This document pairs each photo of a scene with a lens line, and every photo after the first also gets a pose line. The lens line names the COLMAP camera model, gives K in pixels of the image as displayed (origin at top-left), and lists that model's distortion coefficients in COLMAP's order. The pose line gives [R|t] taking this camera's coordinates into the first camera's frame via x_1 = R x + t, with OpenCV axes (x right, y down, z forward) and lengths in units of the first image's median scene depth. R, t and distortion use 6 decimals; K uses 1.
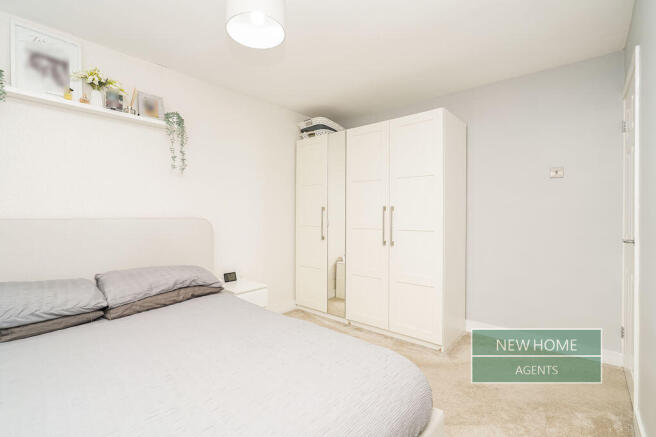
lens RADIAL K [[304.2, 0, 328.0], [0, 304.2, 218.5], [0, 0, 1]] dist [-0.000766, -0.000016]
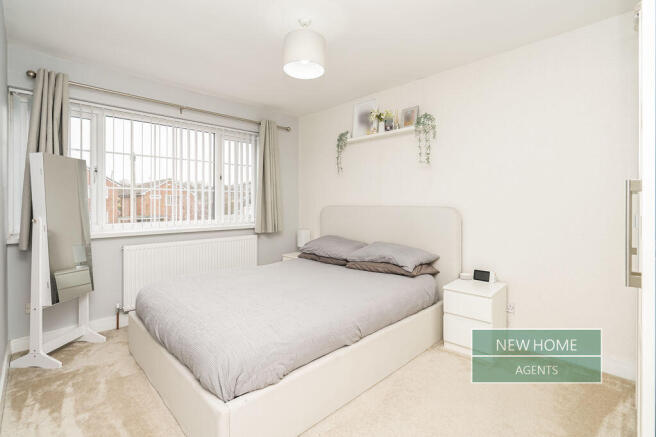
lens RADIAL K [[300.2, 0, 341.1], [0, 300.2, 202.3], [0, 0, 1]] dist [-0.003221, -0.000164]
pose [[-0.061590, -0.003943, -0.998094, 0.707891], [-0.007031, 0.999969, -0.003516, -0.010880], [0.998077, 0.006801, -0.061616, 0.841896]]
